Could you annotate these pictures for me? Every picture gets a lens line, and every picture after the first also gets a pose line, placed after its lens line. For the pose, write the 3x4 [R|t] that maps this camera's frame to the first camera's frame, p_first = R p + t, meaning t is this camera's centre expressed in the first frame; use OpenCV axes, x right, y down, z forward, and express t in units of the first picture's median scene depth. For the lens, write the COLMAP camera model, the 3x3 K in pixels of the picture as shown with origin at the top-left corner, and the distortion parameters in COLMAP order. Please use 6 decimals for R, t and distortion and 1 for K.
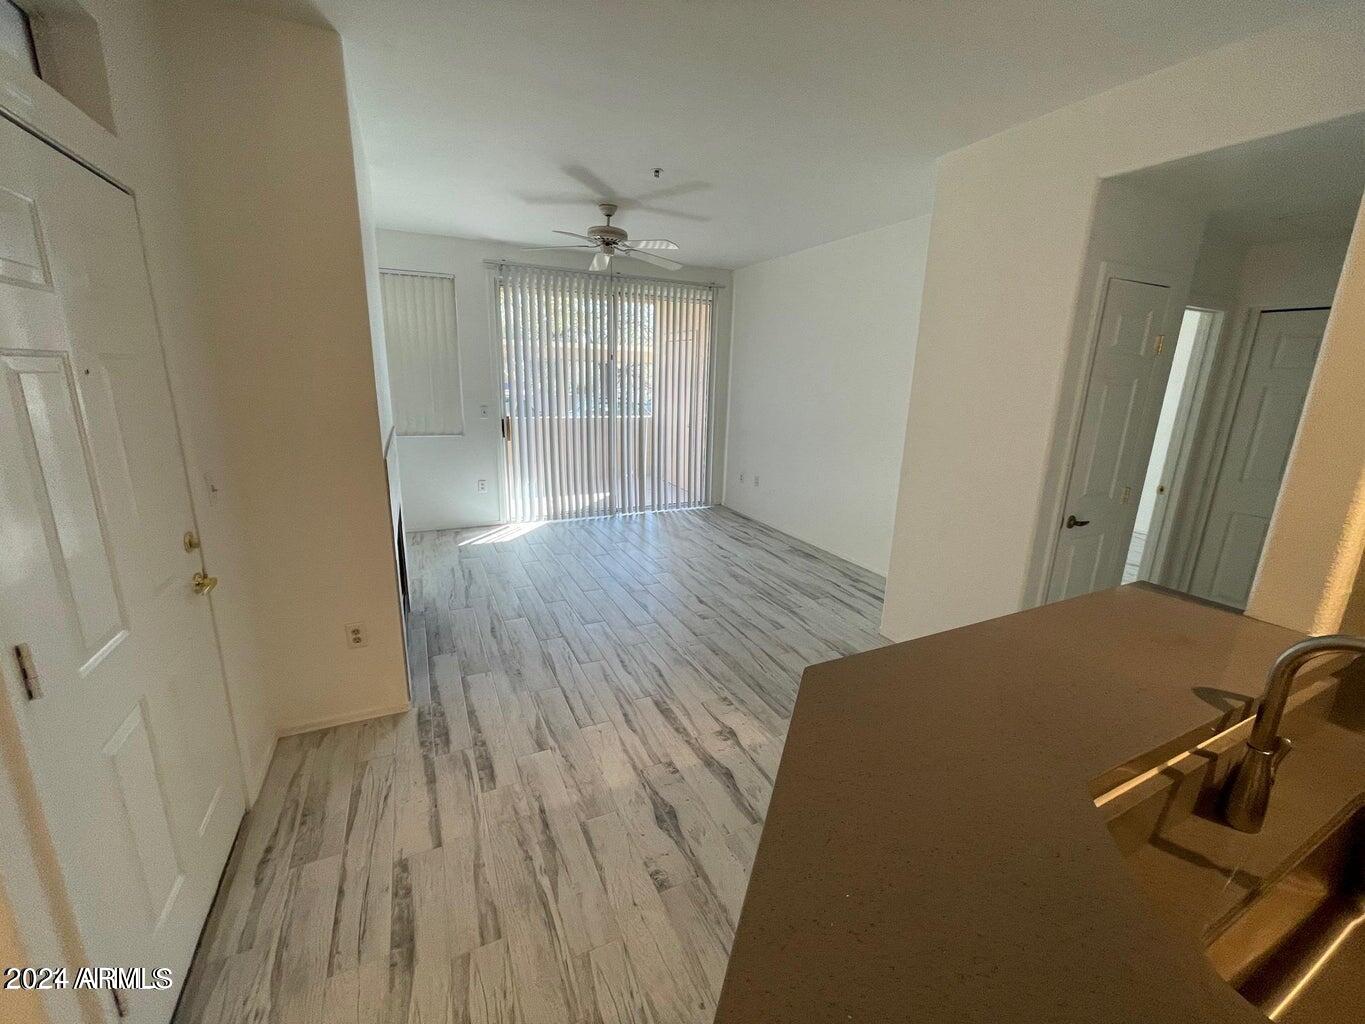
lens RADIAL K [[553.8, 0, 687.6], [0, 553.8, 505.3], [0, 0, 1]] dist [-0.000606, -0.000051]
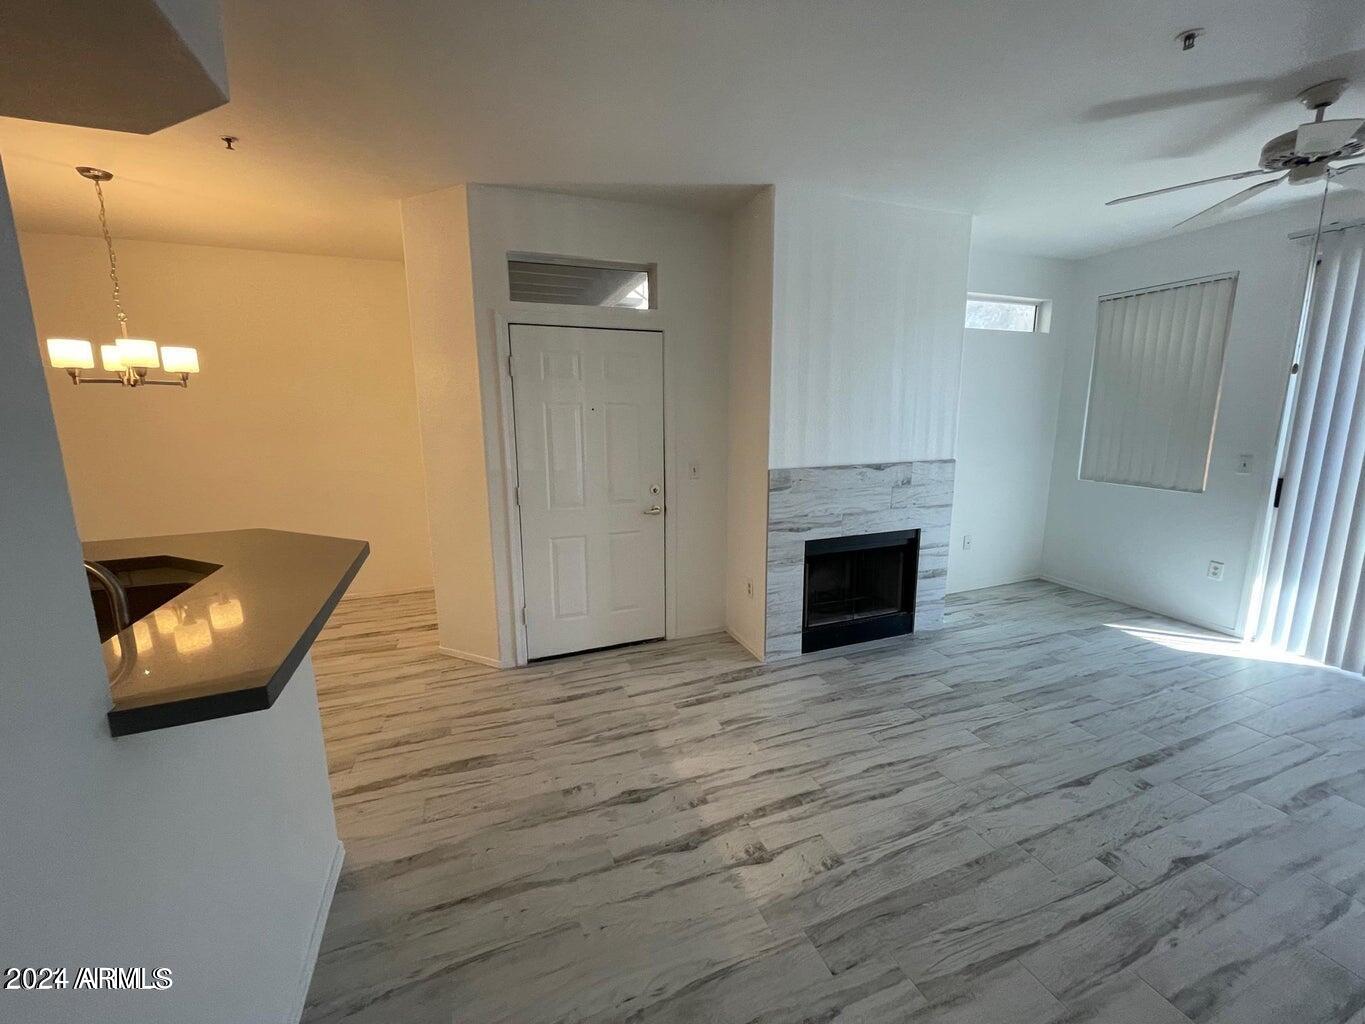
lens RADIAL K [[553.8, 0, 682.5], [0, 553.8, 514.7], [0, 0, 1]] dist [-0.000606, -0.000051]
pose [[-0.091462, 0.165470, -0.981965, 0.750375], [-0.227901, 0.956448, 0.182397, -0.161596], [0.969379, 0.240473, -0.049768, 0.796873]]
